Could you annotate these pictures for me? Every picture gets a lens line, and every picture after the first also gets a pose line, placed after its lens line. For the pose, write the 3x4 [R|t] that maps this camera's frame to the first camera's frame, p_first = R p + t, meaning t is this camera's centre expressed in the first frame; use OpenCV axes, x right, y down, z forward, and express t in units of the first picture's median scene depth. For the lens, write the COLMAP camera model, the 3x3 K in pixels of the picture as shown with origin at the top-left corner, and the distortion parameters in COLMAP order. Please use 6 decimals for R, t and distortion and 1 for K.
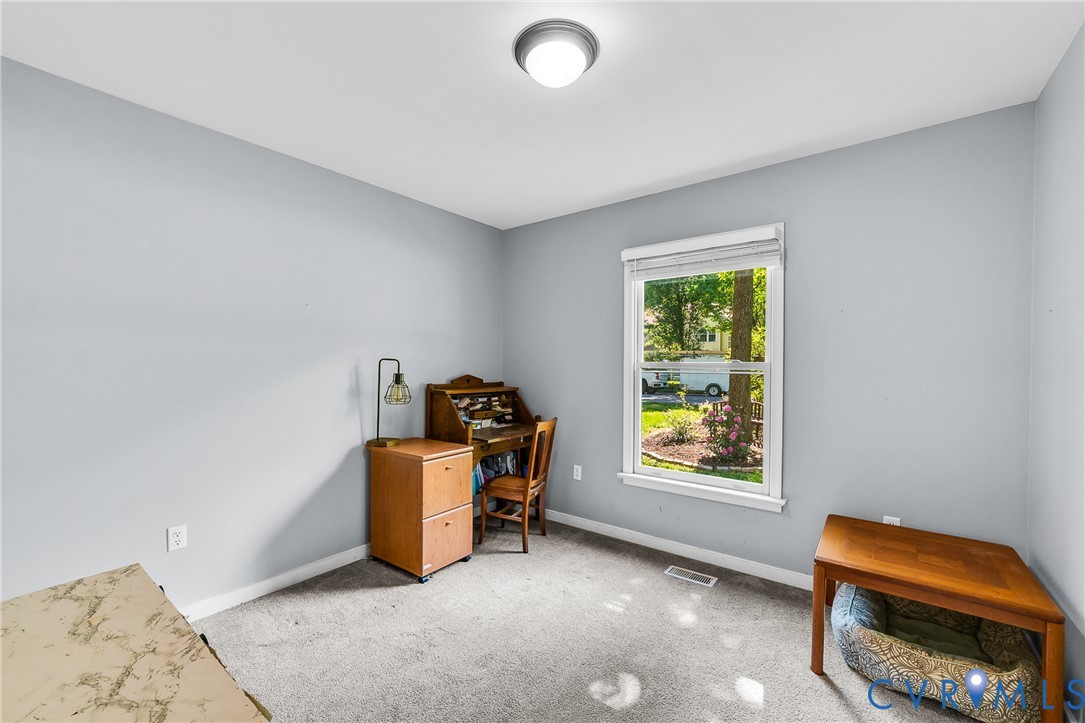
lens RADIAL K [[435.1, 0, 544.6], [0, 435.1, 371.6], [0, 0, 1]] dist [-0.001092, 0.000065]
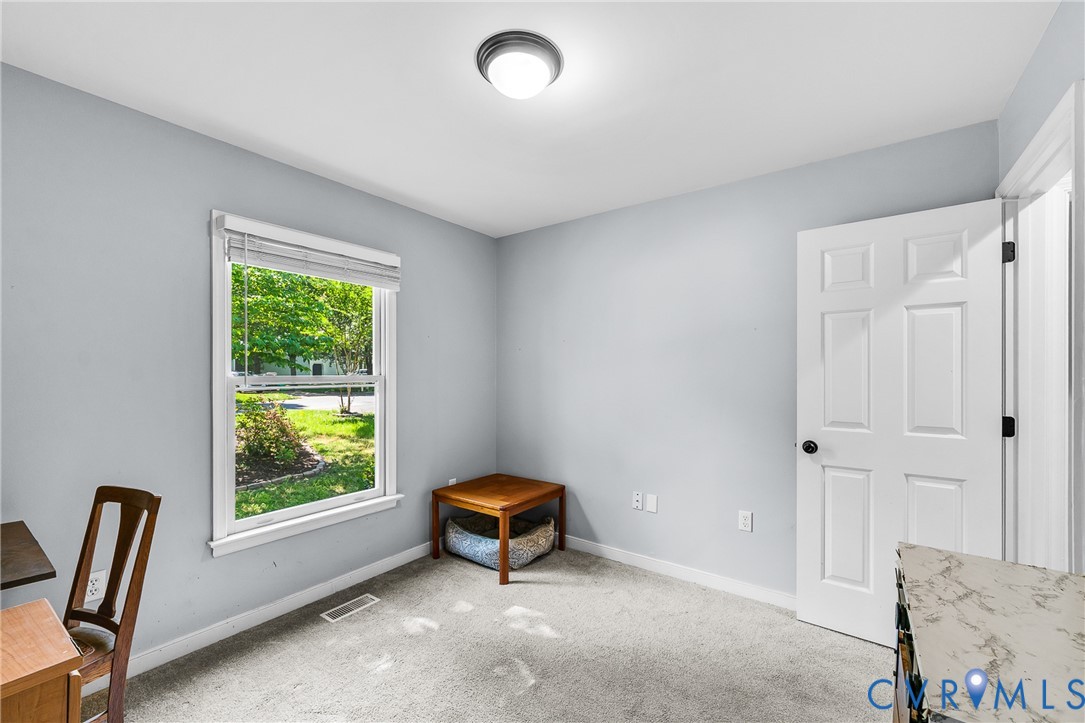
lens RADIAL K [[435.1, 0, 544.6], [0, 435.1, 371.6], [0, 0, 1]] dist [-0.001092, 0.000065]
pose [[-0.016494, 0.004113, 0.999856, -0.732287], [0.017668, 0.999837, -0.003821, -0.023850], [-0.999708, 0.017602, -0.016564, 0.734425]]
